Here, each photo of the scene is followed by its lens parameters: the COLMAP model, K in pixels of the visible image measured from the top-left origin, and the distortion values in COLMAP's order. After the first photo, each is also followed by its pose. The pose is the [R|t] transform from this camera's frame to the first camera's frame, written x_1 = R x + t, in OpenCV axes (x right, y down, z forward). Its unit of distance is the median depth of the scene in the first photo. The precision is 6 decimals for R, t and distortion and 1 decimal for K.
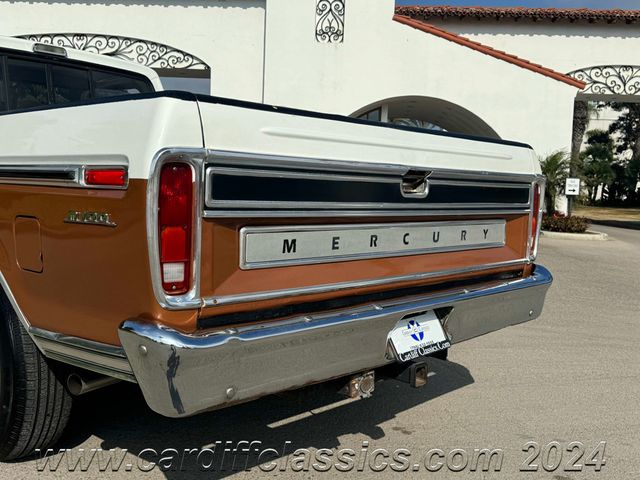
lens RADIAL K [[666.4, 0, 321.9], [0, 666.4, 261.9], [0, 0, 1]] dist [0.071961, 0.000000]
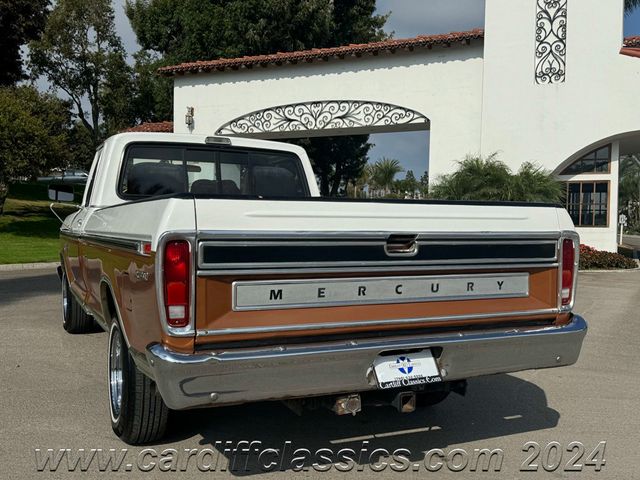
lens RADIAL K [[666.4, 0, 311.4], [0, 666.4, 264.1], [0, 0, 1]] dist [0.071961, 0.000000]
pose [[0.927961, -0.005420, -0.372638, 0.424002], [-0.017606, 0.998140, -0.058362, -0.006438], [0.372261, 0.060718, 0.926140, -0.194521]]
